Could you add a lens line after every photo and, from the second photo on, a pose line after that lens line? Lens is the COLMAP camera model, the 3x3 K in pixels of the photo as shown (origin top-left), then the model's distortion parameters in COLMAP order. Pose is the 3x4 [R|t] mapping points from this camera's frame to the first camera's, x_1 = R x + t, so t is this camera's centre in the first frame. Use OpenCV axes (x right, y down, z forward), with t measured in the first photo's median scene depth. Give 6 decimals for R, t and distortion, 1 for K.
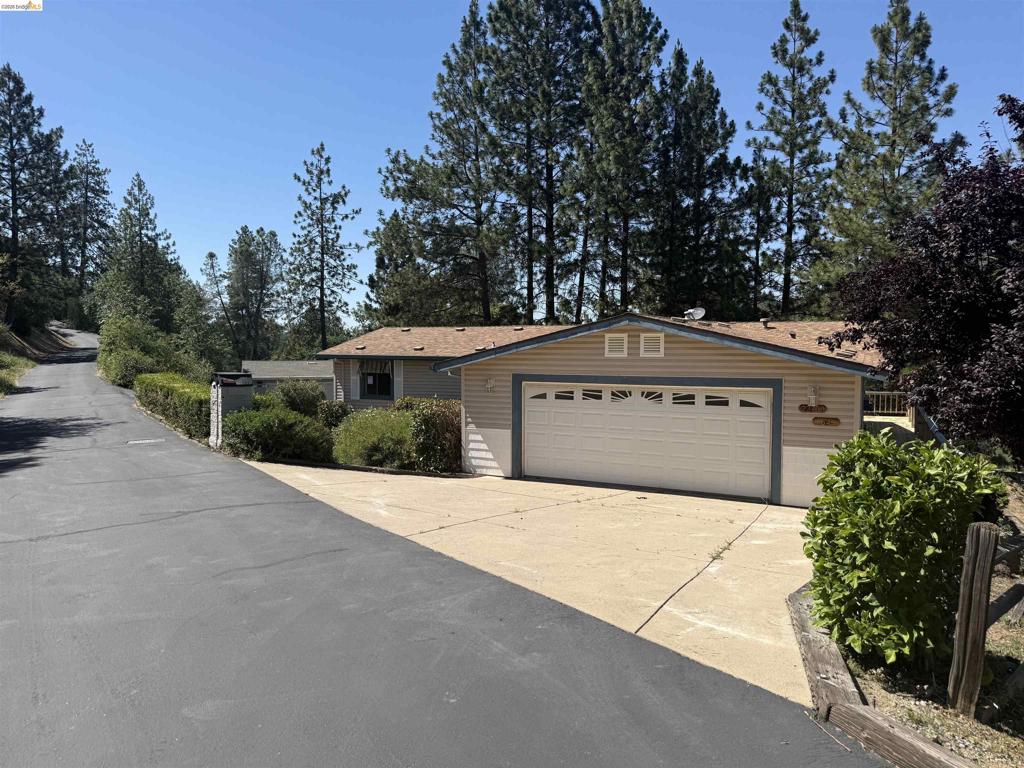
lens RADIAL K [[720.8, 0, 512.9], [0, 720.8, 378.1], [0, 0, 1]] dist [0.112981, -0.174784]
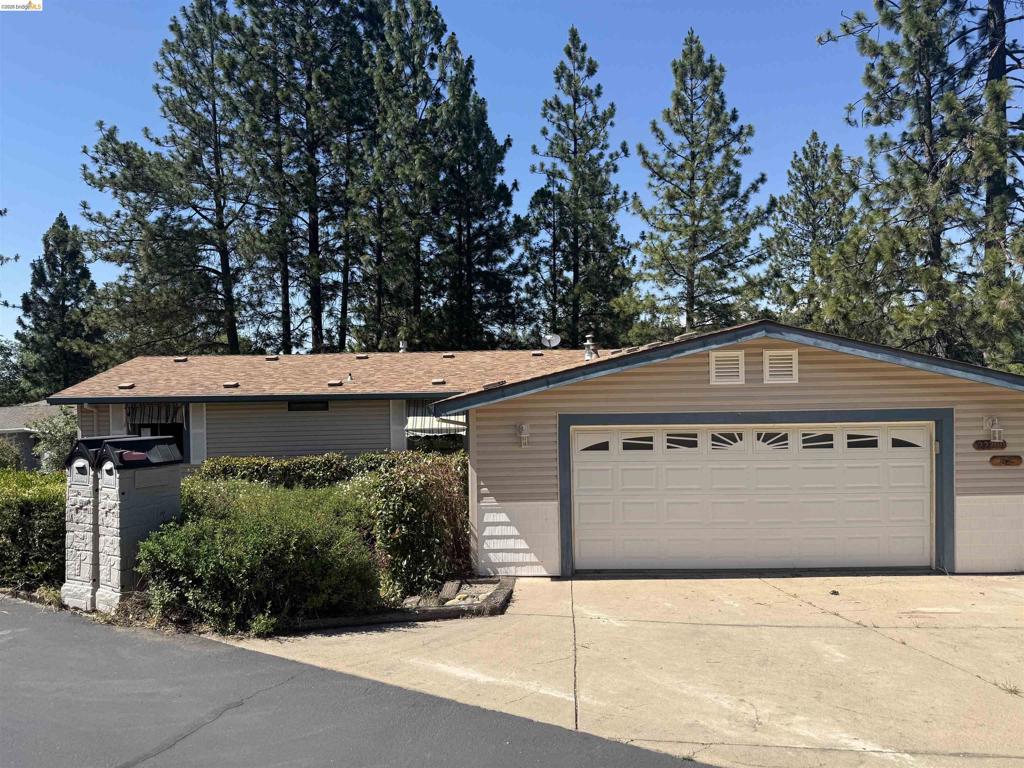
lens RADIAL K [[720.8, 0, 512.9], [0, 720.8, 378.1], [0, 0, 1]] dist [0.112981, -0.174784]
pose [[0.901977, -0.016423, 0.431472, -0.318812], [0.037965, 0.998423, -0.041362, -0.013635], [-0.430112, 0.053689, 0.901178, 0.424934]]
